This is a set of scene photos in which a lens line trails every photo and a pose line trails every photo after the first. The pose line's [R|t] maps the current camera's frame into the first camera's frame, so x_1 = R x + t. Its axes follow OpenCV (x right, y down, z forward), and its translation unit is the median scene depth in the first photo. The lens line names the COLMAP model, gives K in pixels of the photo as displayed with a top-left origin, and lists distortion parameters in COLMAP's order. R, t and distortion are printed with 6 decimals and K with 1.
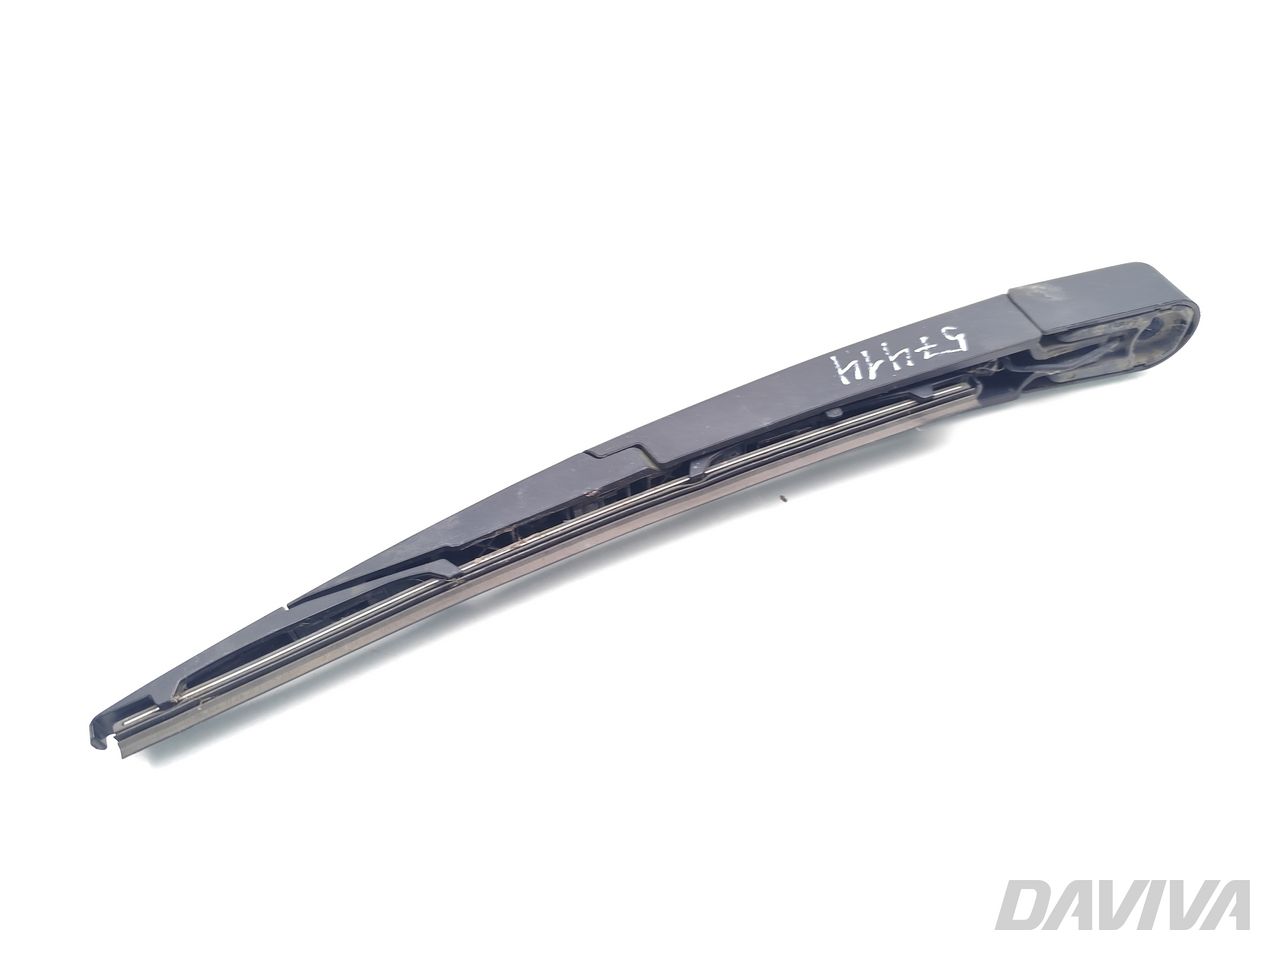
lens RADIAL K [[923.6, 0, 640.0], [0, 923.6, 480.0], [0, 0, 1]] dist [0.037012, -0.000327]
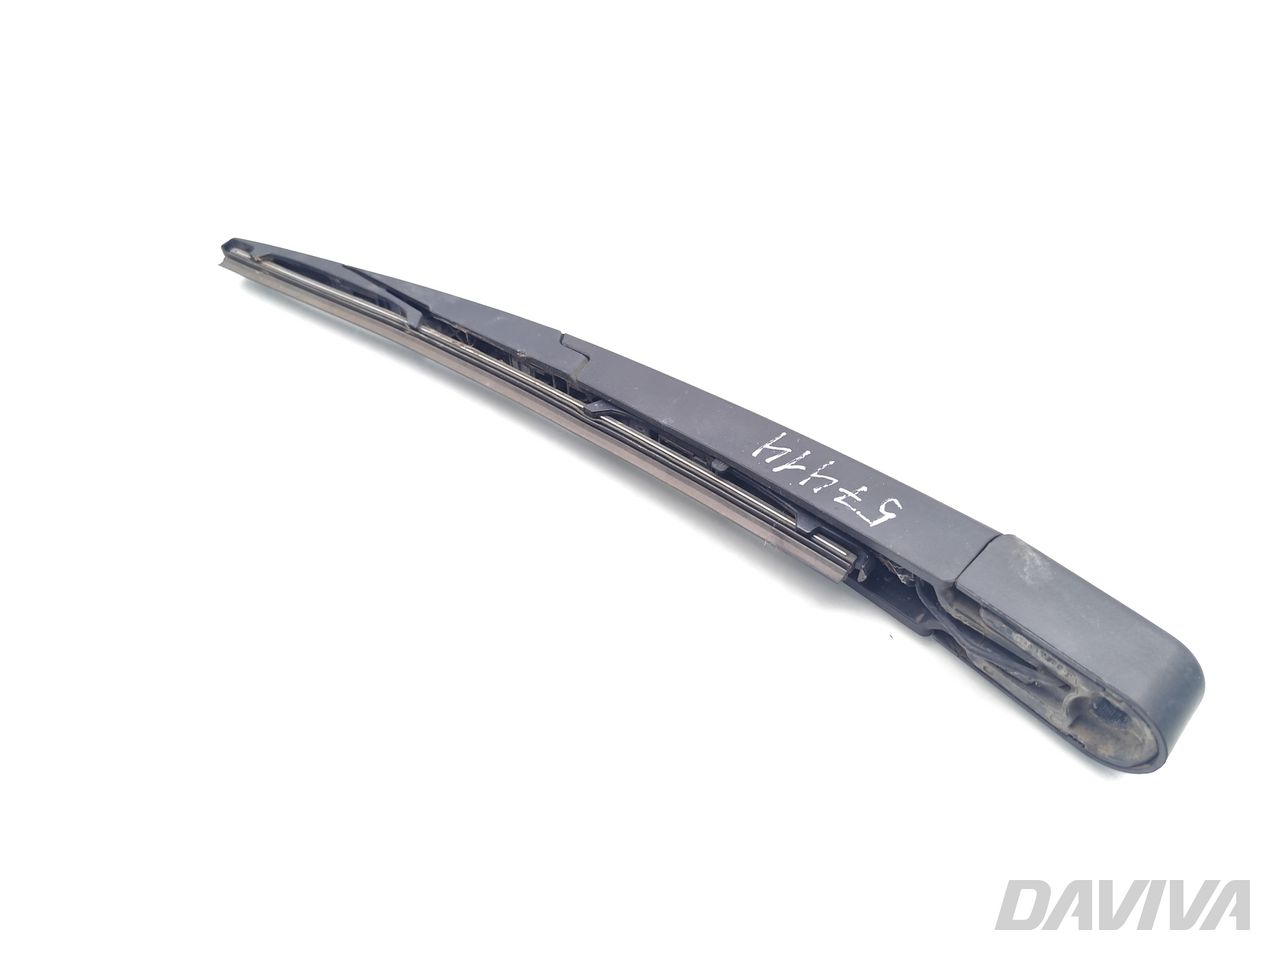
lens RADIAL K [[923.6, 0, 640.0], [0, 923.6, 480.0], [0, 0, 1]] dist [0.037012, -0.000327]
pose [[0.500264, 0.686789, -0.527311, 0.680553], [-0.652112, 0.699480, 0.292365, -0.286538], [0.569637, 0.197606, 0.797788, 0.193099]]
